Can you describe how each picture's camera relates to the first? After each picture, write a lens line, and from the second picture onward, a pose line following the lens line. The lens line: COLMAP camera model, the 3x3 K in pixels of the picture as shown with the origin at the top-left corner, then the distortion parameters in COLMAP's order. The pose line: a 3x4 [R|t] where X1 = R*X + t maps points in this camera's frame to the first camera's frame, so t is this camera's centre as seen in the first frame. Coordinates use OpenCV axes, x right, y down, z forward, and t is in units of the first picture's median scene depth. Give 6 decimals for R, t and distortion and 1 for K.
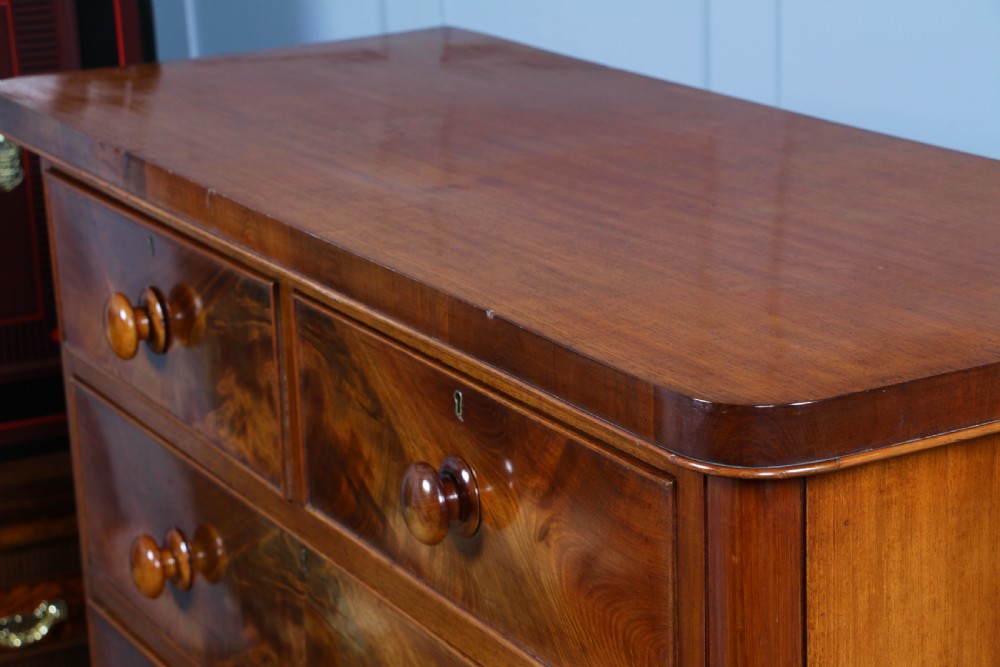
lens RADIAL K [[2092.7, 0, 500.0], [0, 2092.7, 333.5], [0, 0, 1]] dist [0.326326, 0.129493]
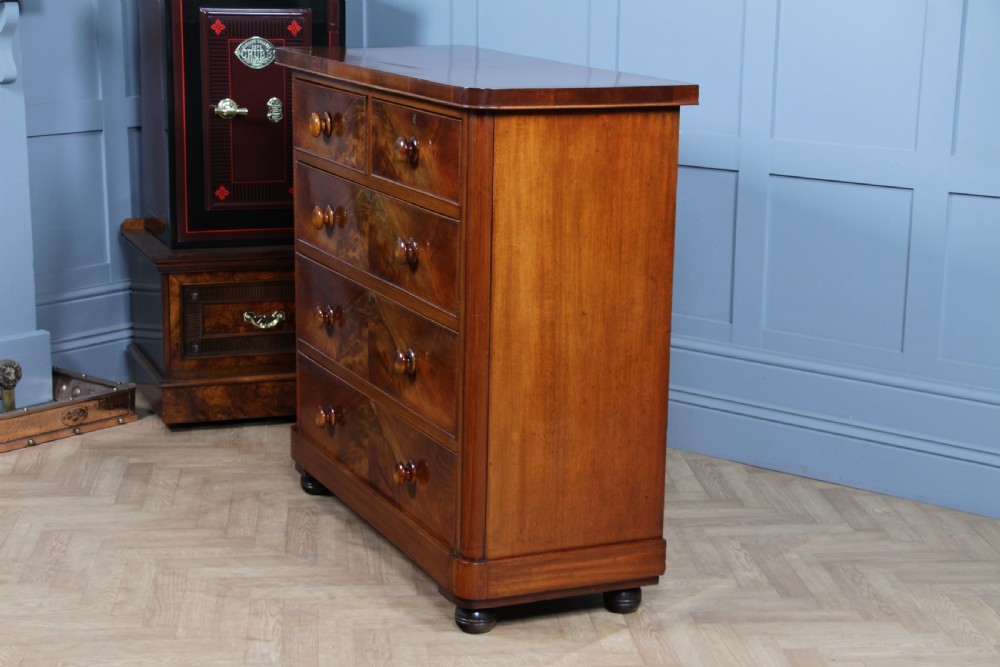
lens RADIAL K [[1876.3, 0, 500.0], [0, 1876.3, 333.5], [0, 0, 1]] dist [0.117311, 1.015799]
pose [[0.992692, 0.070594, -0.097870, 0.371960], [-0.079571, 0.992660, -0.091075, 0.547981], [0.090723, 0.098197, 0.991023, -1.612994]]
